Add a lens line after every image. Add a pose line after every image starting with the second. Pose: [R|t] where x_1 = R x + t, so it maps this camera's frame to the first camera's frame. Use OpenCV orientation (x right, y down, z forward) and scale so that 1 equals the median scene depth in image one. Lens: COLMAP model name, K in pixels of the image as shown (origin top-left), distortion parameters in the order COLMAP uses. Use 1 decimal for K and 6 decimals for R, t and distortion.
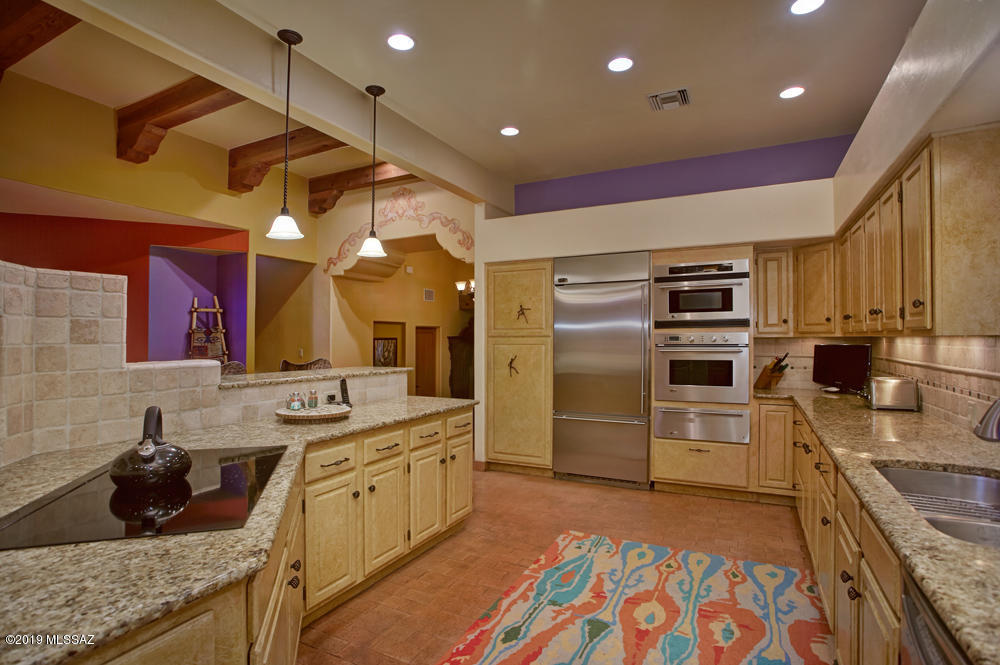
lens RADIAL K [[501.4, 0, 500.0], [0, 501.4, 332.5], [0, 0, 1]] dist [0.001544, 0.000166]
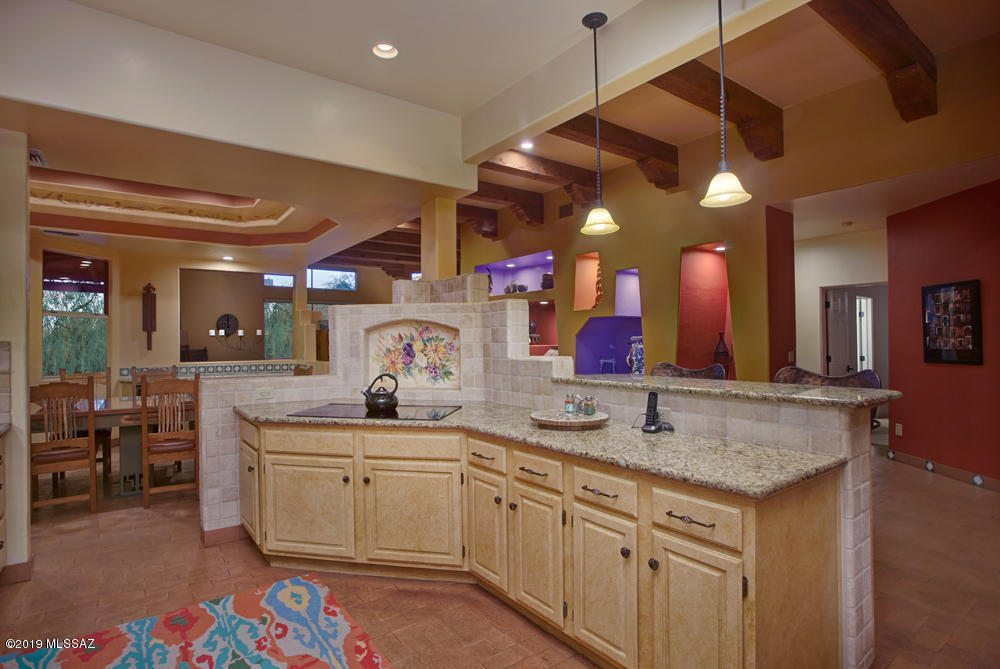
lens RADIAL K [[501.4, 0, 500.0], [0, 501.4, 334.5], [0, 0, 1]] dist [0.001544, 0.000166]
pose [[-0.439662, -0.012092, -0.898082, 0.512793], [0.016704, 0.999626, -0.021636, 0.020607], [0.898008, -0.024514, -0.439296, 1.251458]]
